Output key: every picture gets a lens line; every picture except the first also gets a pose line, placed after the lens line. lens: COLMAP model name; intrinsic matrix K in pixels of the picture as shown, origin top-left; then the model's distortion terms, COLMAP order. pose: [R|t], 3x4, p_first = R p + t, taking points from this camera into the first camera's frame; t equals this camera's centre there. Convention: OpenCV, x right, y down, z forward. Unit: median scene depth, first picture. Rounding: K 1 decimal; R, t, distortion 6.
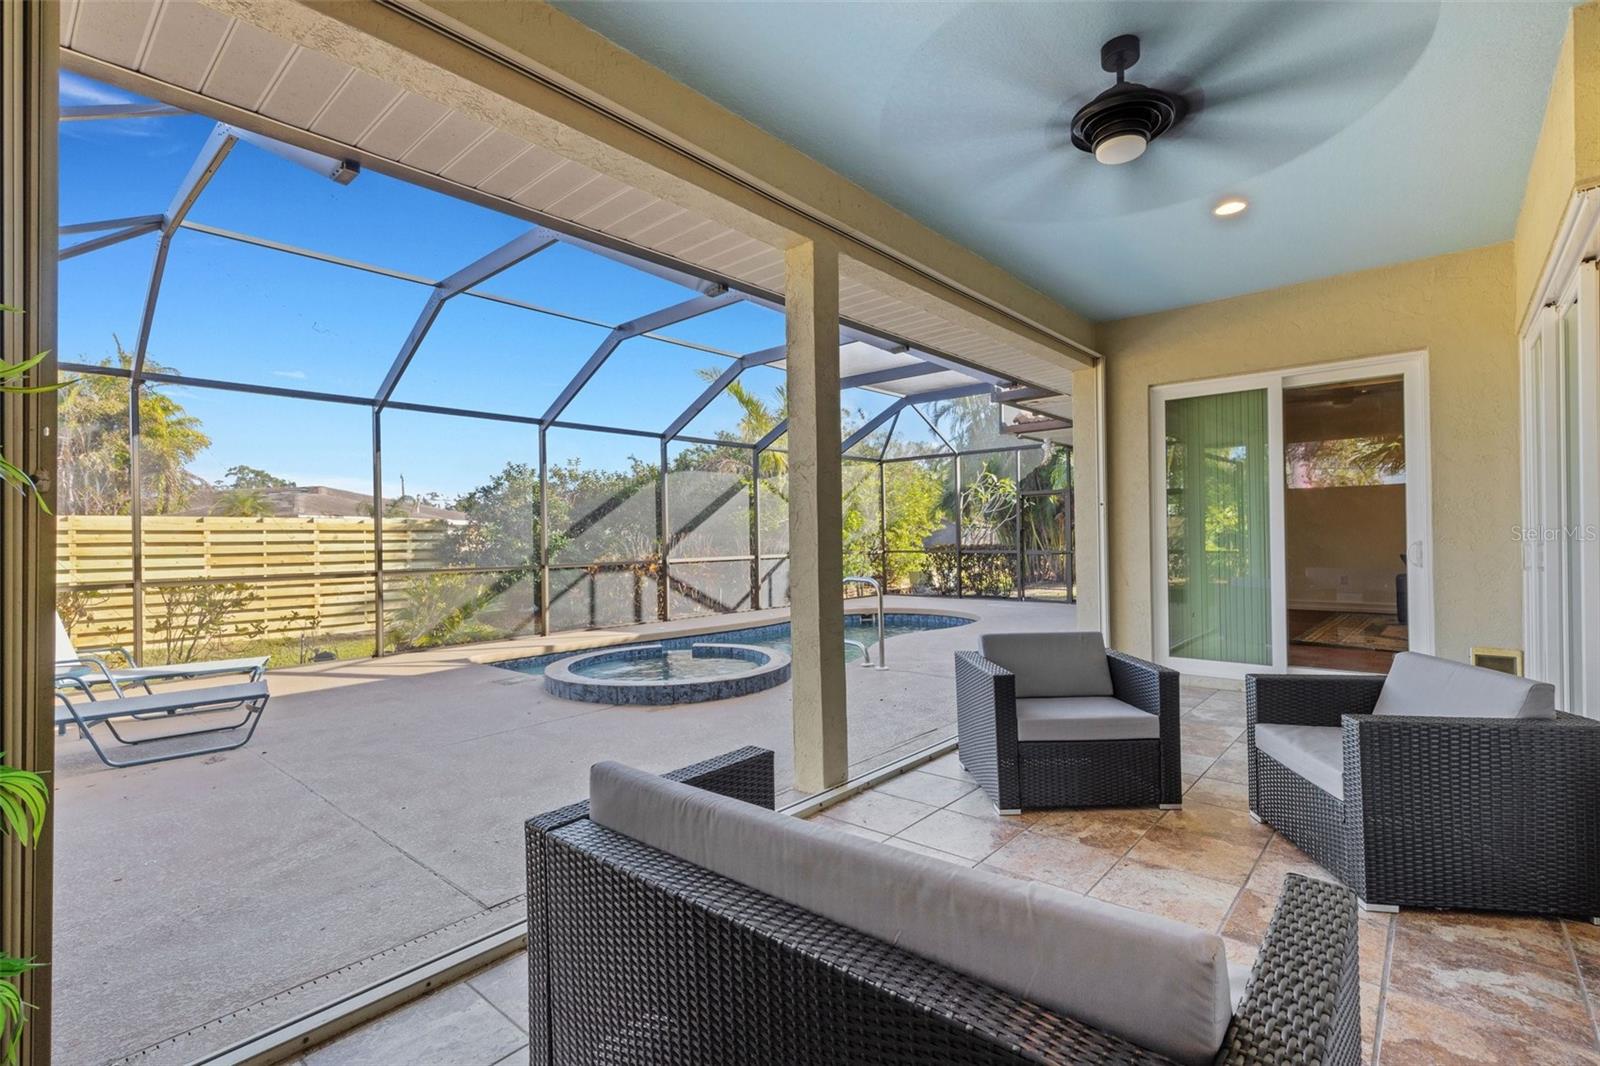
lens RADIAL K [[733.7, 0, 794.9], [0, 733.7, 532.2], [0, 0, 1]] dist [0.017917, -0.000333]
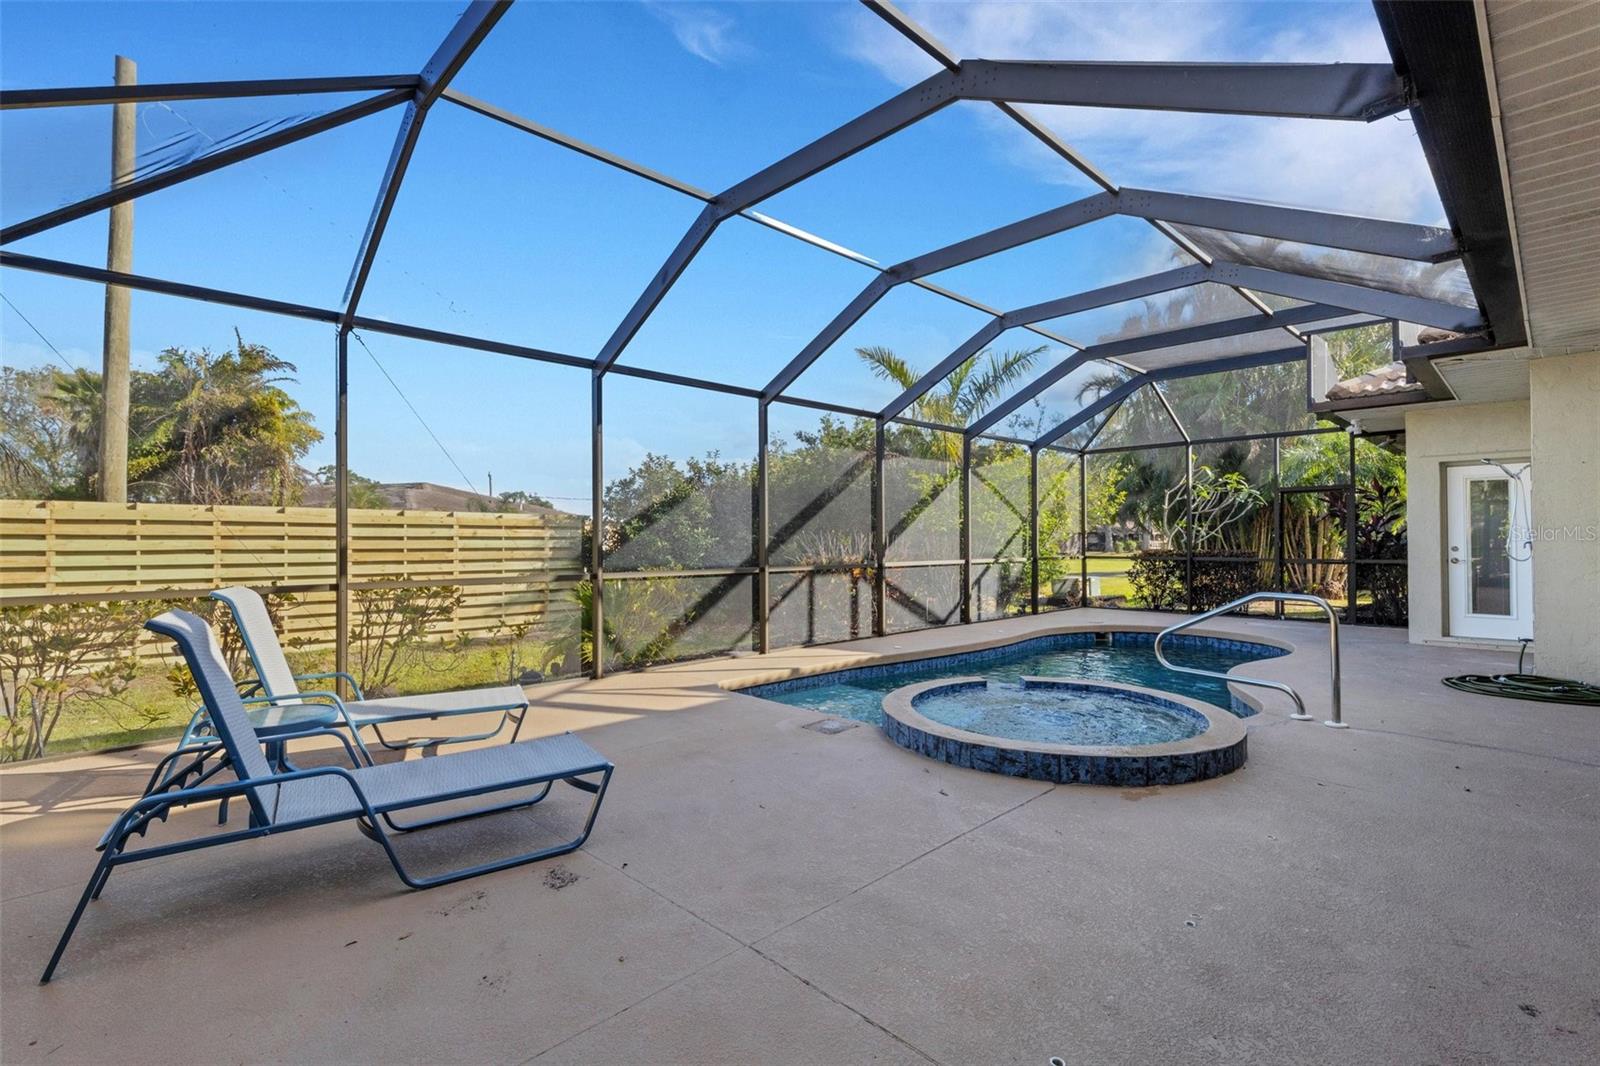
lens RADIAL K [[733.7, 0, 805.0], [0, 733.7, 537.3], [0, 0, 1]] dist [0.017917, -0.000333]
pose [[0.997608, 0.011496, -0.068165, -0.207015], [-0.011240, 0.999928, 0.004136, 0.005440], [0.068208, -0.003360, 0.997665, 0.152483]]
